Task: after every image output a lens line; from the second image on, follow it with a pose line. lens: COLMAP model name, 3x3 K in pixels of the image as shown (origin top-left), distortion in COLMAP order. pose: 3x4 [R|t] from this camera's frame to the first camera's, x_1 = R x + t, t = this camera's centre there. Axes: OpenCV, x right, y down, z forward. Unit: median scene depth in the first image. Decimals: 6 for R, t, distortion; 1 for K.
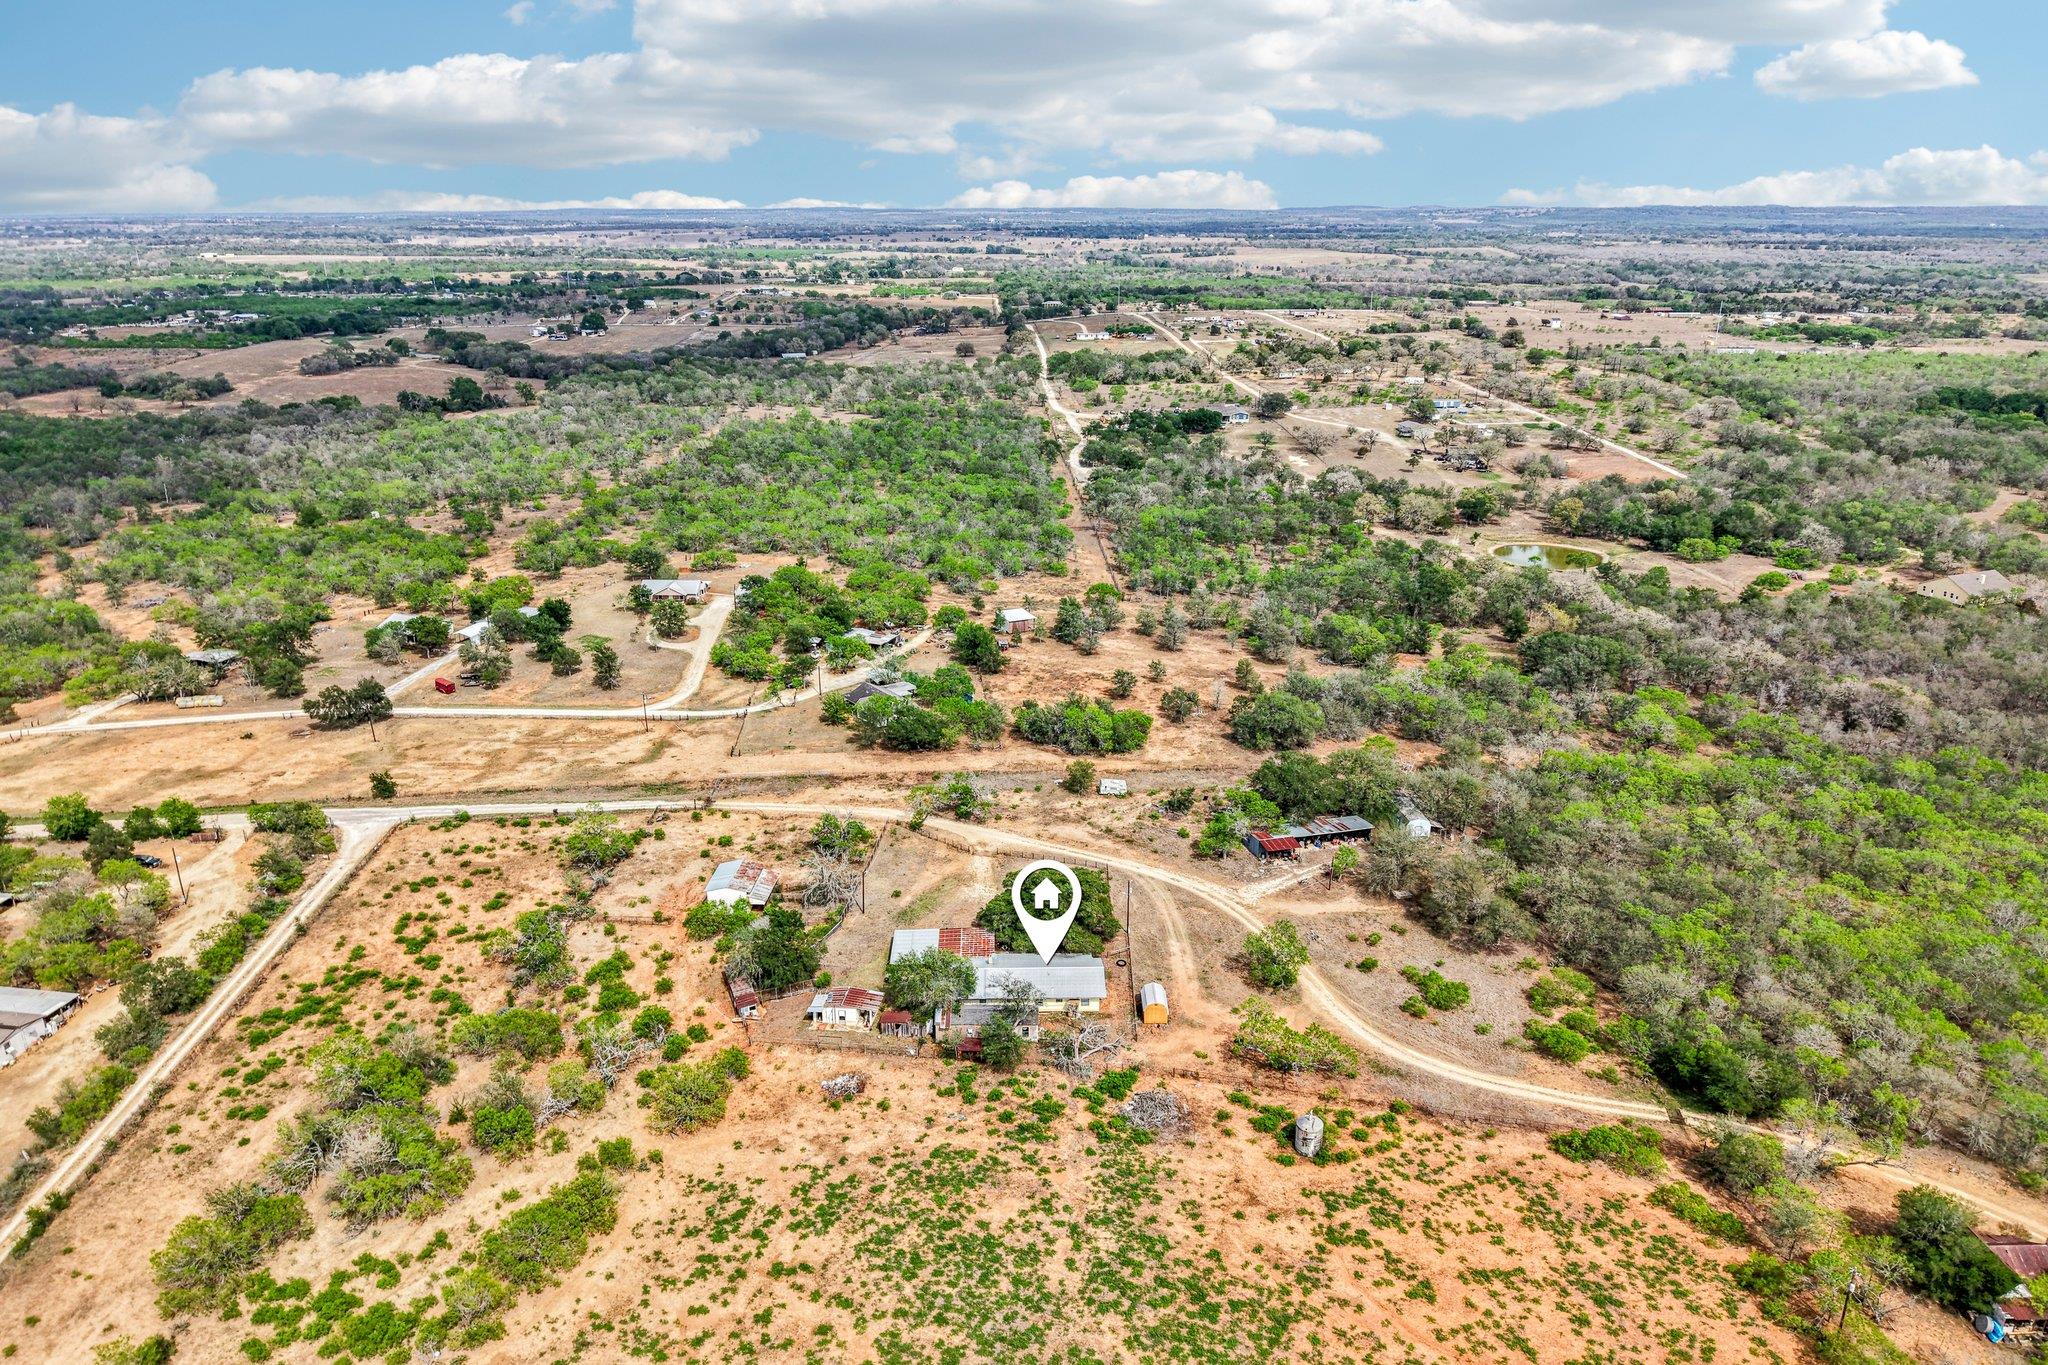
lens RADIAL K [[1371.7, 0, 1024.0], [0, 1371.7, 682.5], [0, 0, 1]] dist [0.013979, 0.000471]
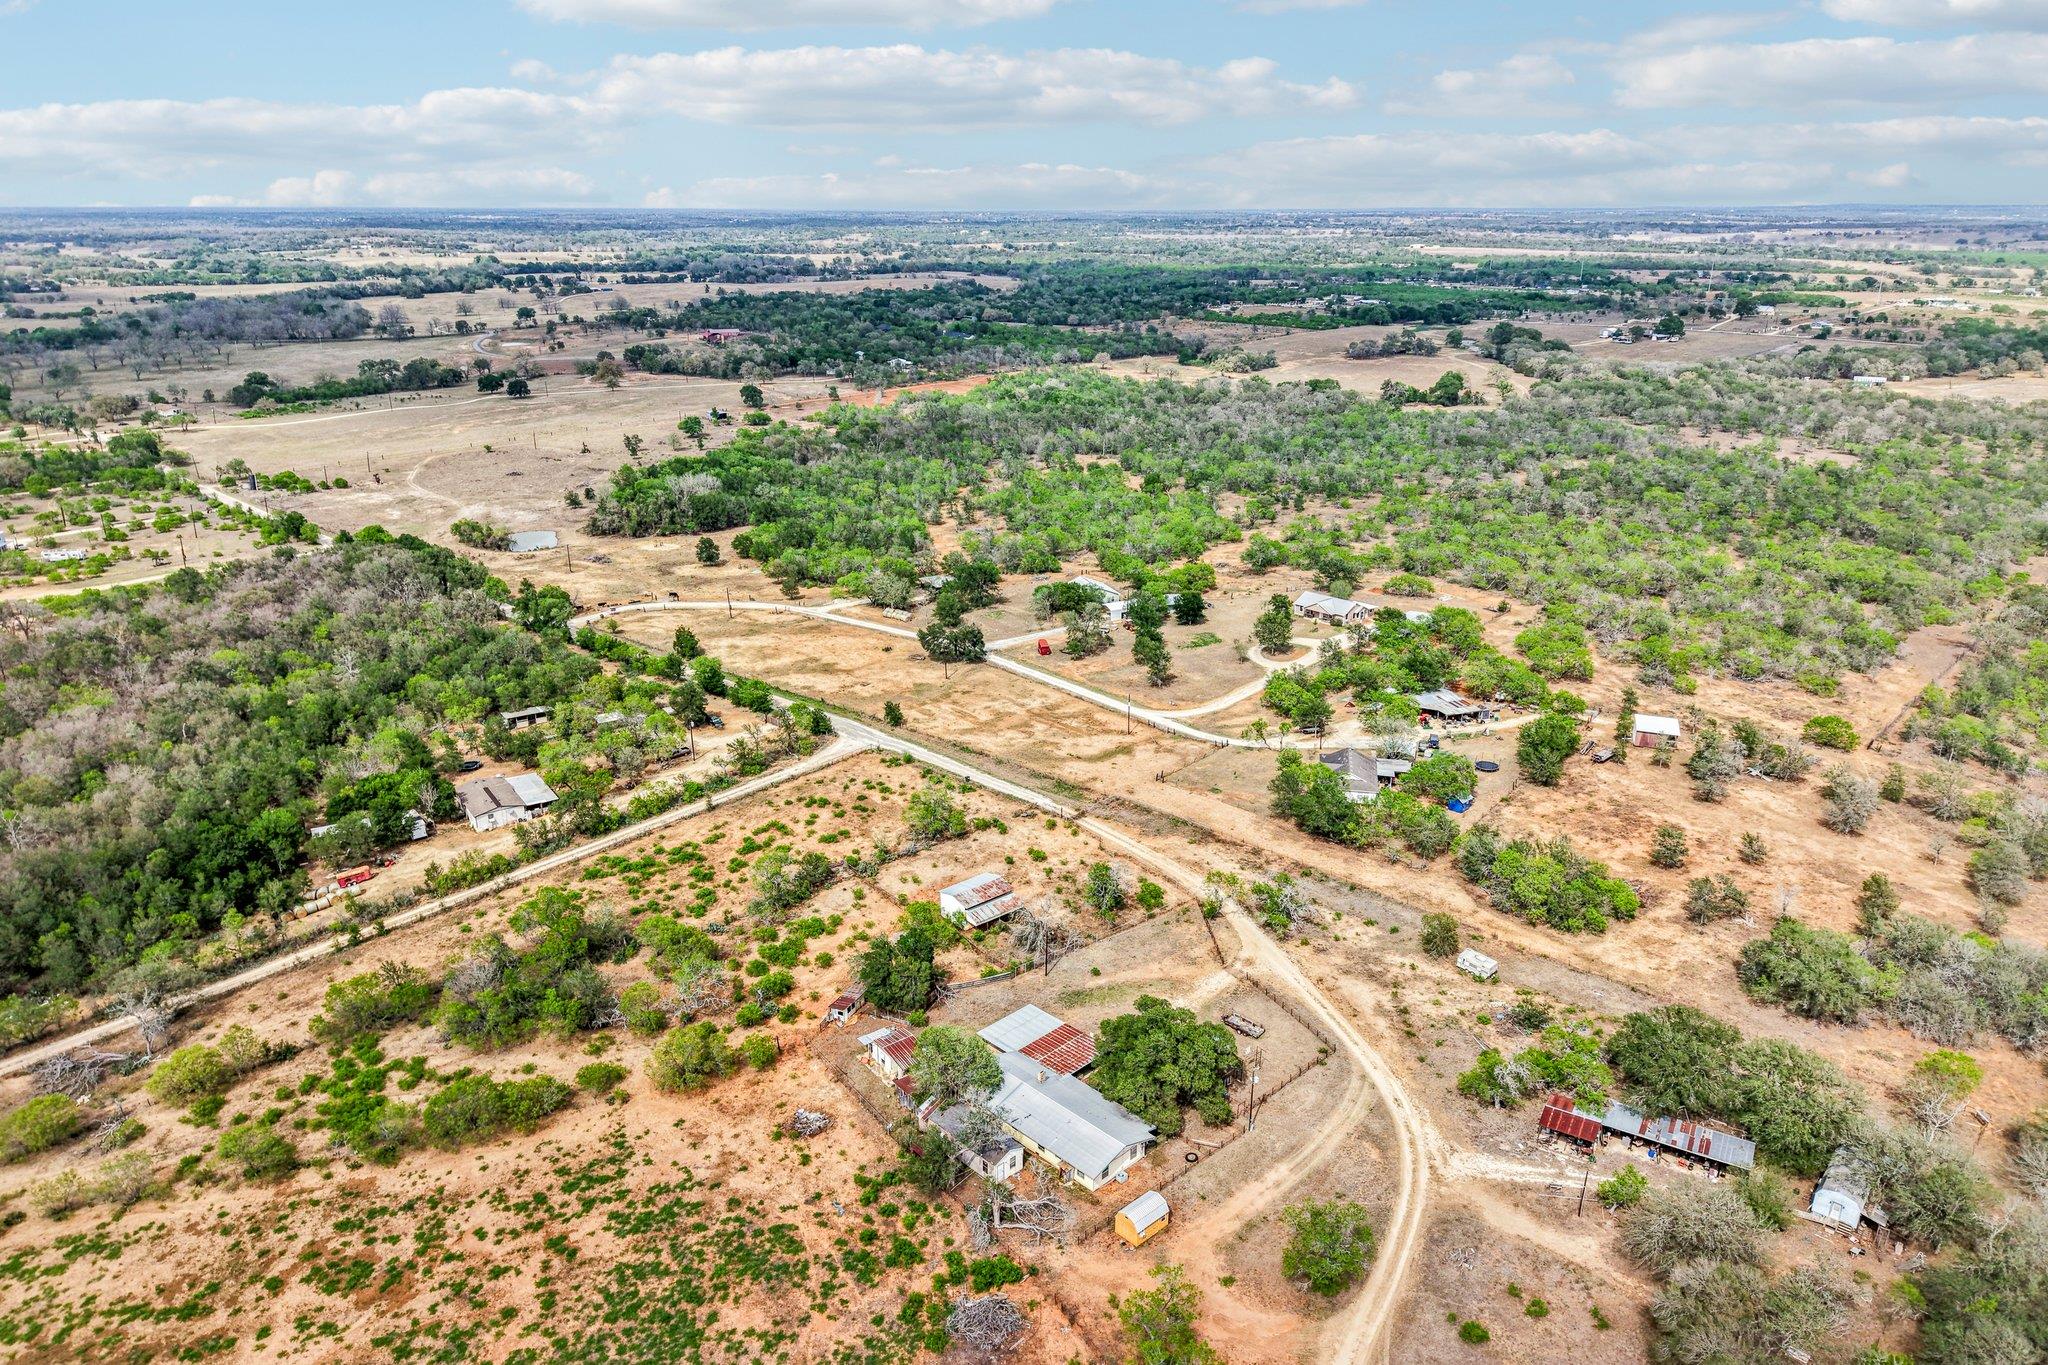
lens RADIAL K [[1371.7, 0, 1024.0], [0, 1371.7, 682.5], [0, 0, 1]] dist [0.013979, 0.000471]
pose [[0.695033, 0.242878, -0.676712, 0.588788], [-0.240482, 0.965535, 0.099547, -0.144292], [0.677567, 0.093549, 0.729487, 0.403846]]
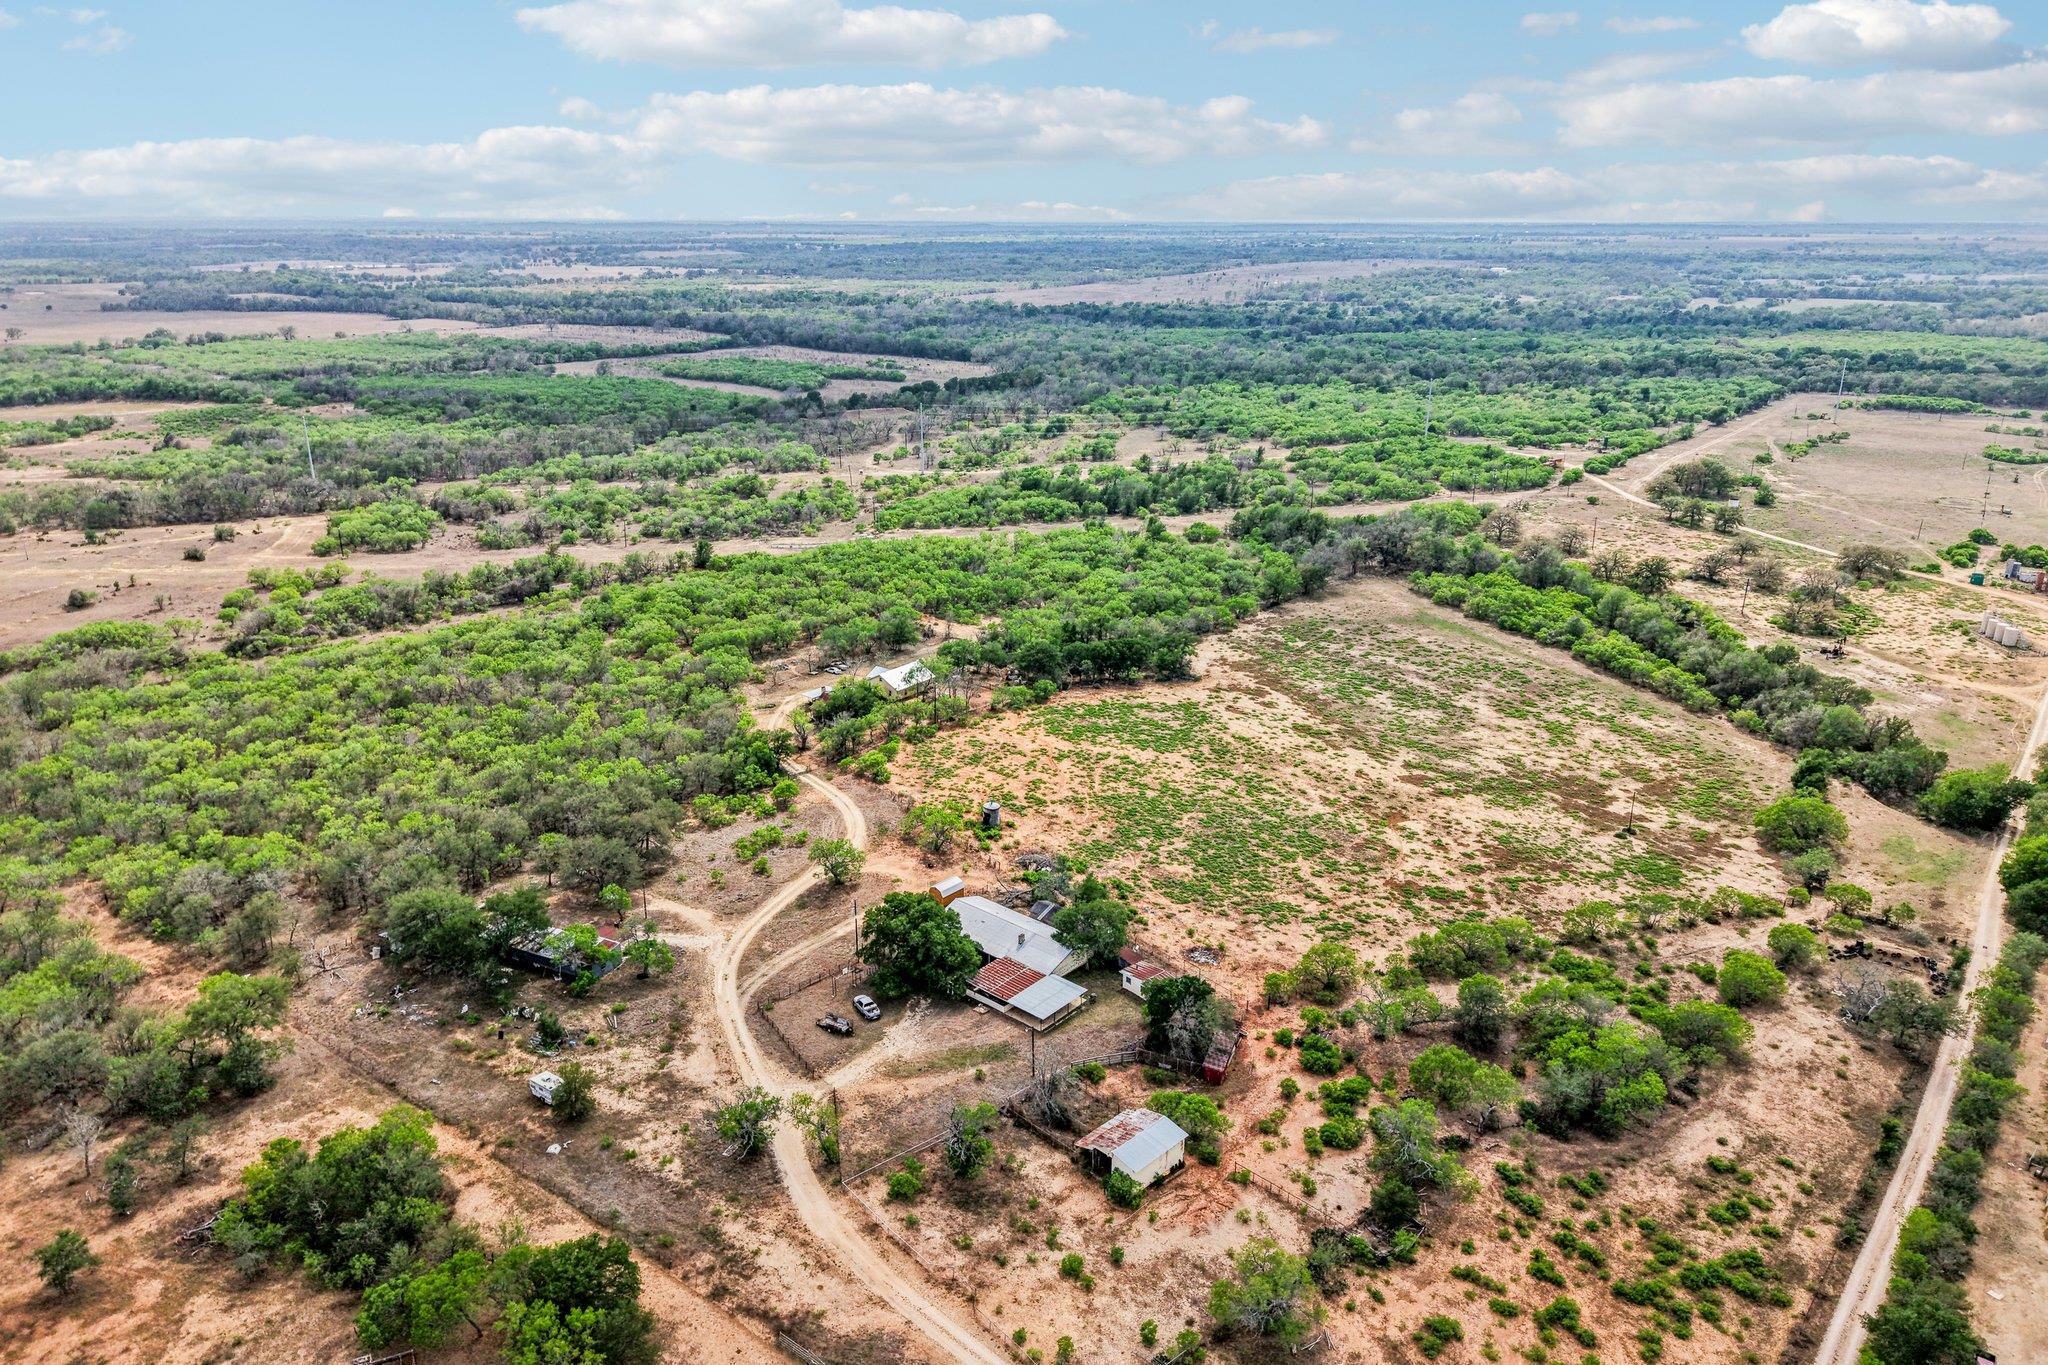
lens RADIAL K [[1371.7, 0, 1024.0], [0, 1371.7, 682.5], [0, 0, 1]] dist [0.013979, 0.000471]
pose [[-0.743463, -0.218800, 0.631973, -0.765527], [0.238399, 0.796184, 0.556109, -0.637500], [-0.624843, 0.564108, -0.539772, 1.714917]]
